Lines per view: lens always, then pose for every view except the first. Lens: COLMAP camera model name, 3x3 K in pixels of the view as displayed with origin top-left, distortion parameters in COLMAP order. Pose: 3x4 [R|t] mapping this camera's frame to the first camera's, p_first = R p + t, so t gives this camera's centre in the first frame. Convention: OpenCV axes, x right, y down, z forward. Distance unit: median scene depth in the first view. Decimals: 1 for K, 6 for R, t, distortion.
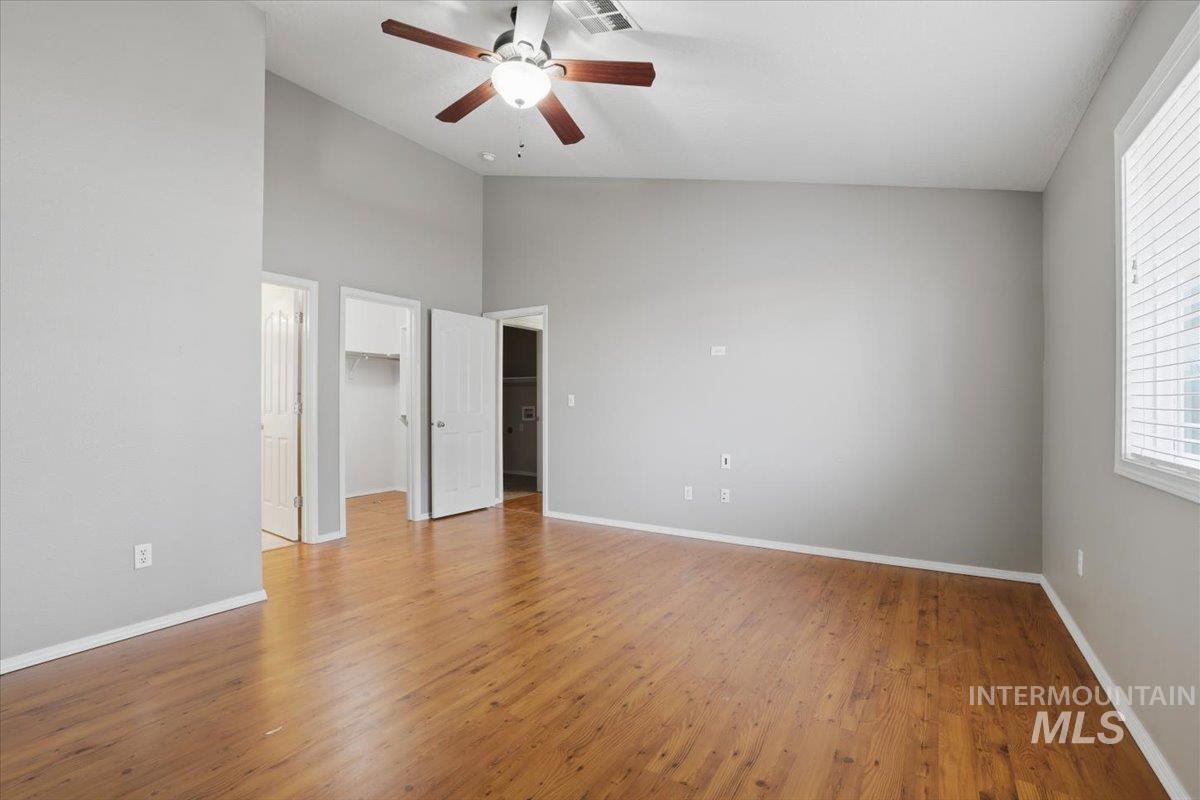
lens RADIAL K [[525.5, 0, 595.7], [0, 525.5, 388.0], [0, 0, 1]] dist [-0.050287, 0.018665]
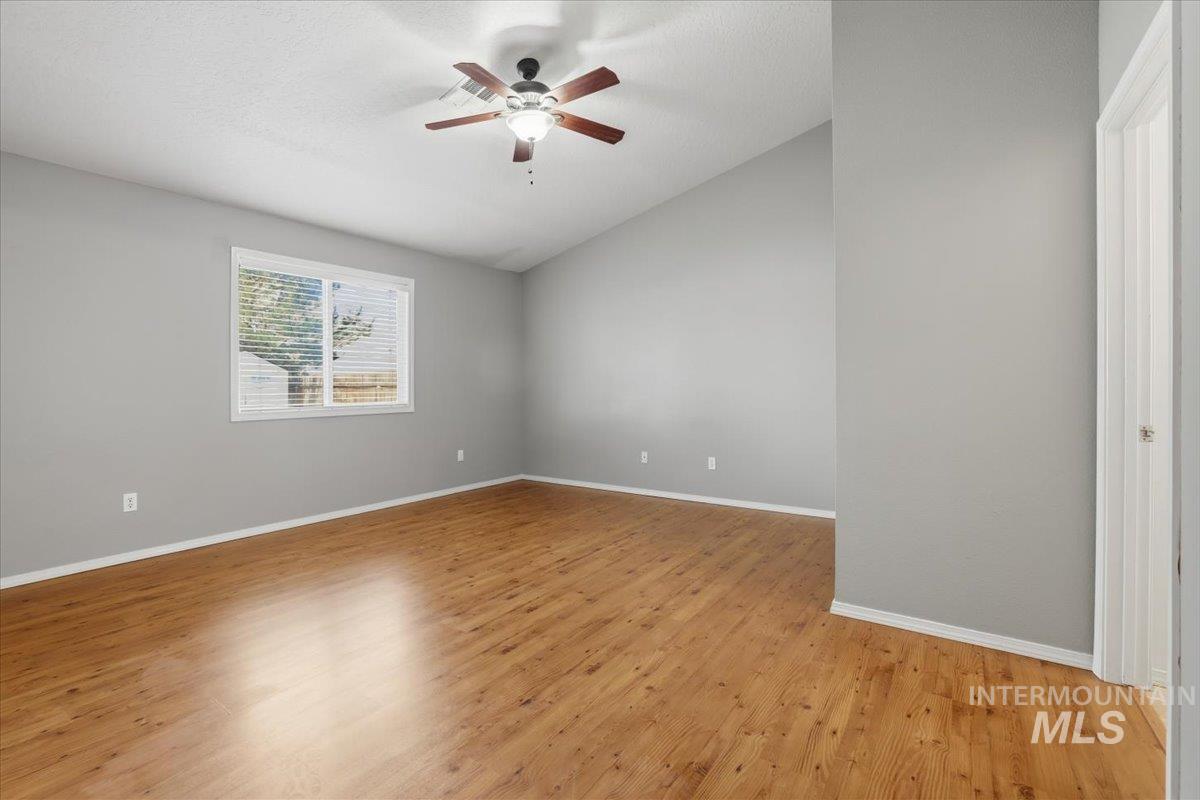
lens RADIAL K [[525.5, 0, 595.7], [0, 525.5, 388.0], [0, 0, 1]] dist [-0.050287, 0.018665]
pose [[-0.999305, 0.002786, 0.037175, -0.352174], [0.001973, 0.999758, -0.021896, 0.067406], [-0.037227, -0.021807, -0.999069, 2.318763]]
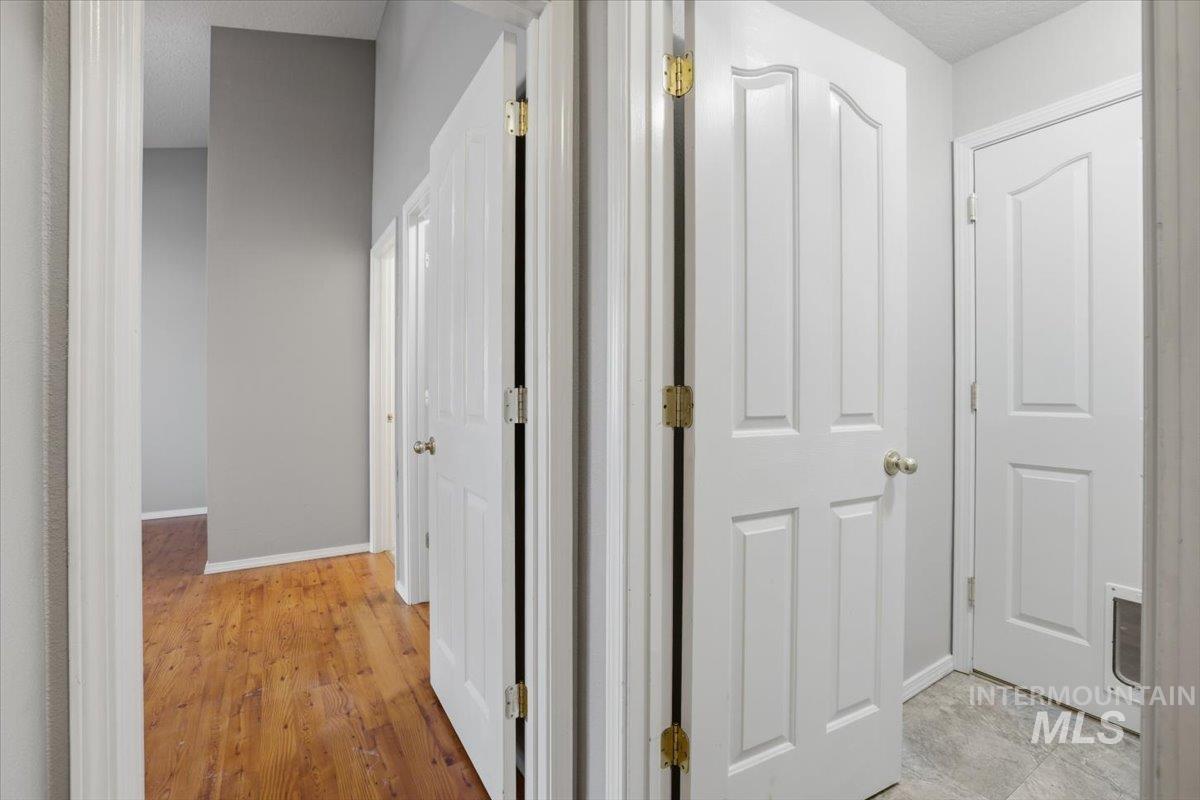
lens RADIAL K [[525.5, 0, 595.7], [0, 525.5, 388.0], [0, 0, 1]] dist [-0.050287, 0.018665]
pose [[-0.414918, -0.006060, -0.909839, -0.008569], [0.026807, 0.999462, -0.018881, 0.077646], [0.909464, -0.032224, -0.414533, 2.711308]]
